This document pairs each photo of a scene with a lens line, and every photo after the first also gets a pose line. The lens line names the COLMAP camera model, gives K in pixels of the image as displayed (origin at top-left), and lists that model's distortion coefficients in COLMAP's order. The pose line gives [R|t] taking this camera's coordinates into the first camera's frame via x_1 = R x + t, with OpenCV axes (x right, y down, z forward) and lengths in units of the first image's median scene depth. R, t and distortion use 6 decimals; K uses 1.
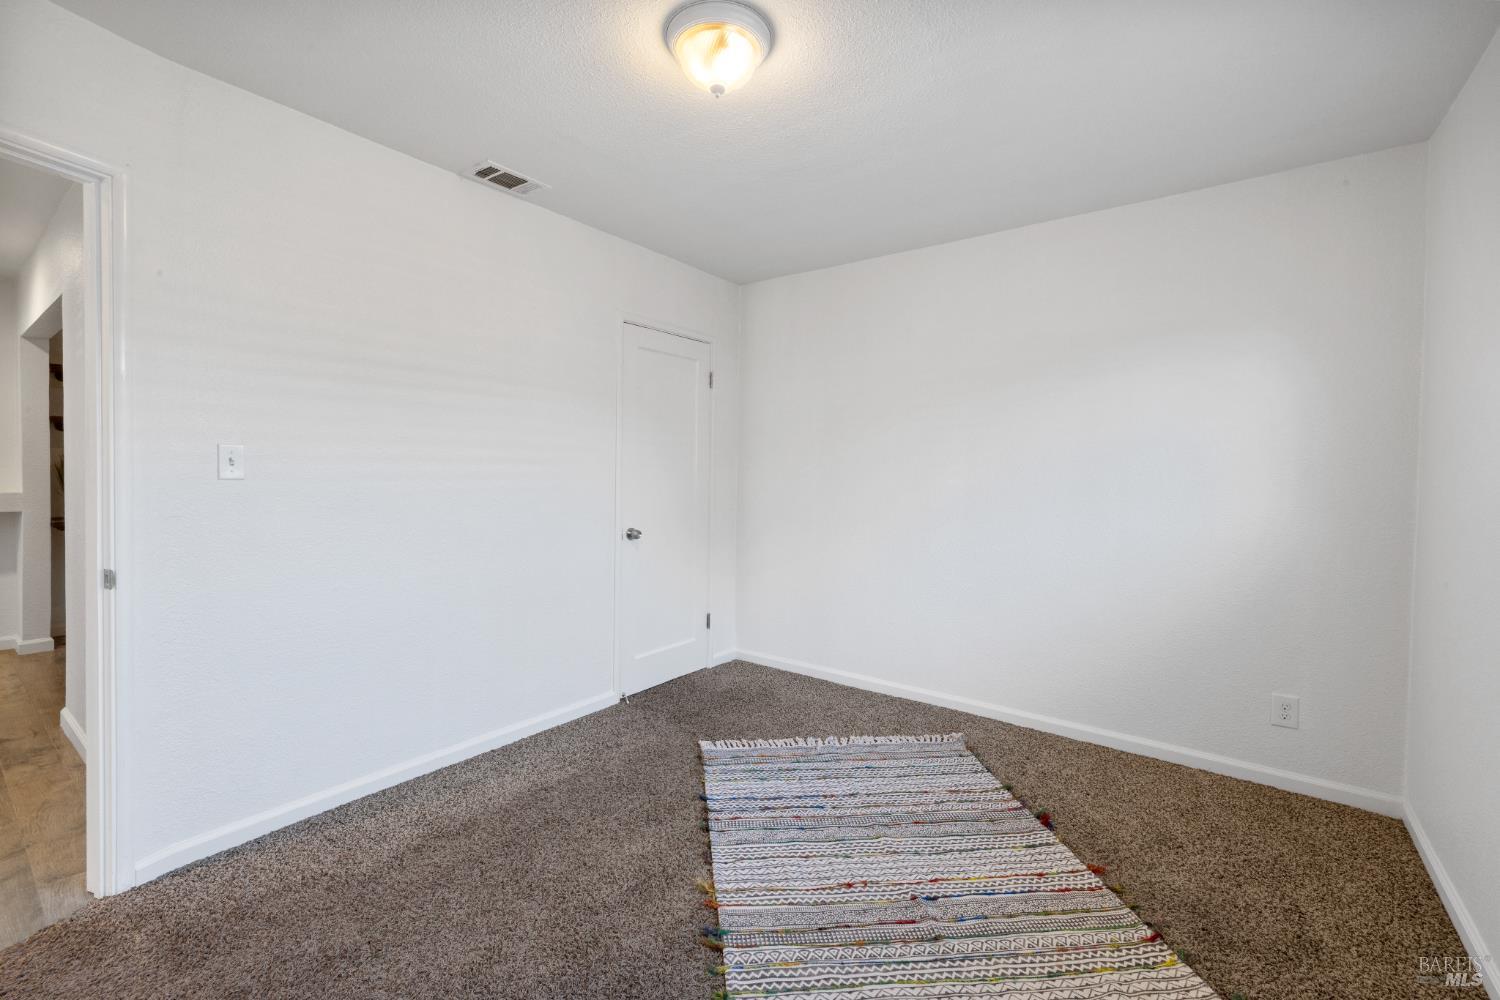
lens RADIAL K [[623.2, 0, 753.4], [0, 623.2, 464.0], [0, 0, 1]] dist [-0.000356, 0.000016]
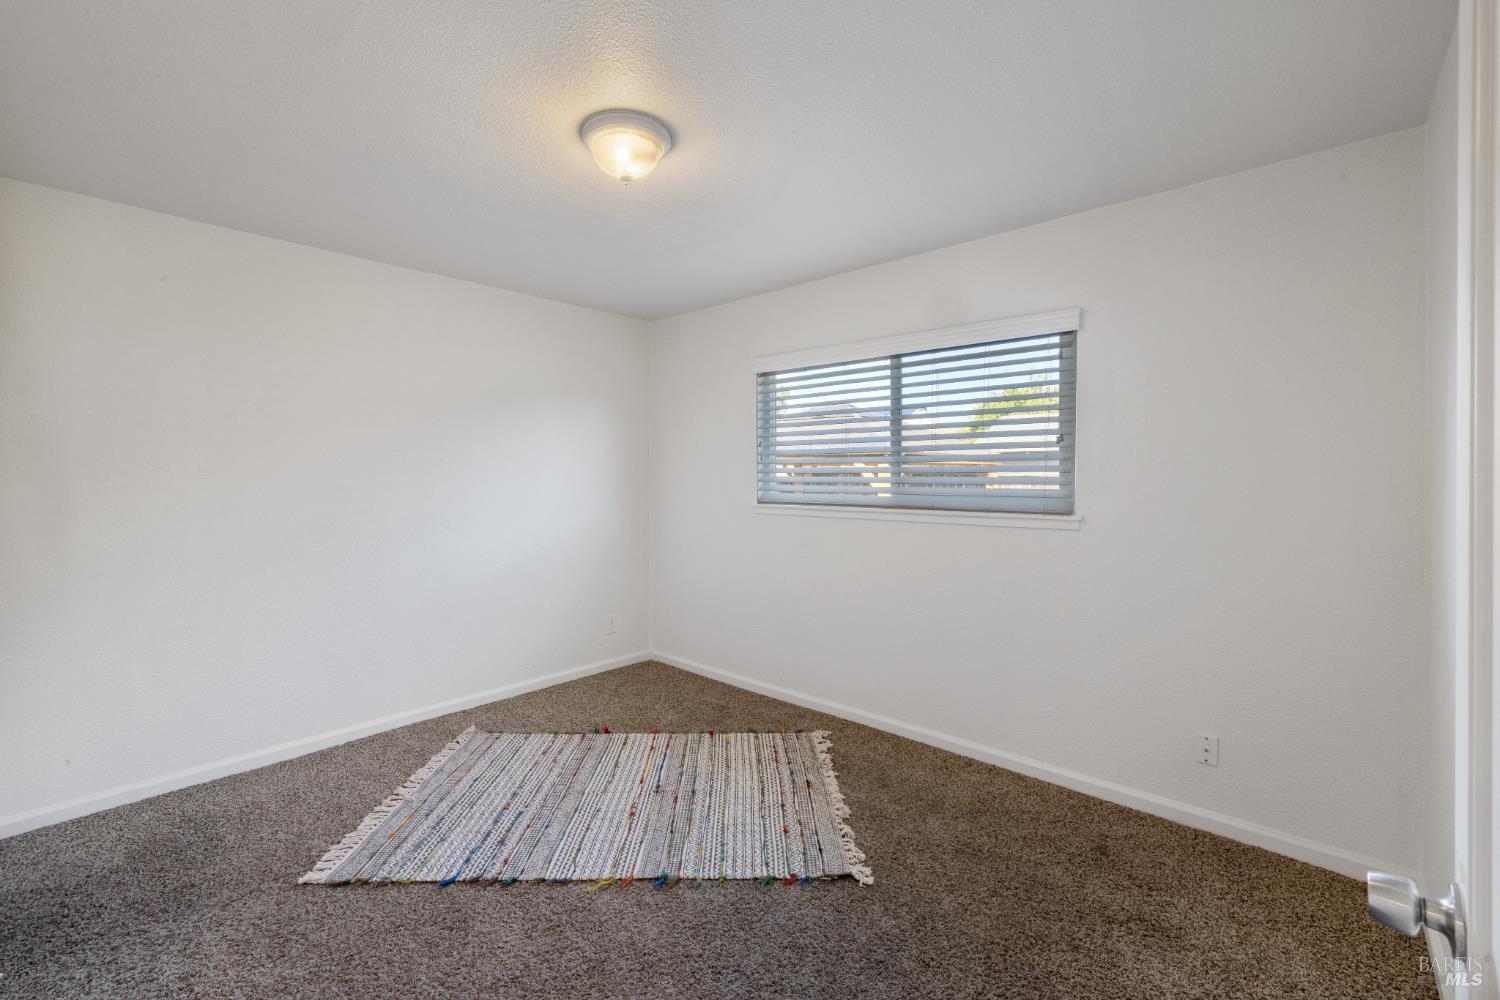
lens RADIAL K [[644.7, 0, 747.5], [0, 644.7, 461.9], [0, 0, 1]] dist [-0.000697, 0.000516]
pose [[0.096873, 0.005906, 0.995279, -1.023158], [-0.001965, 0.999982, -0.005742, -0.028947], [-0.995295, -0.001400, 0.096883, 0.580289]]
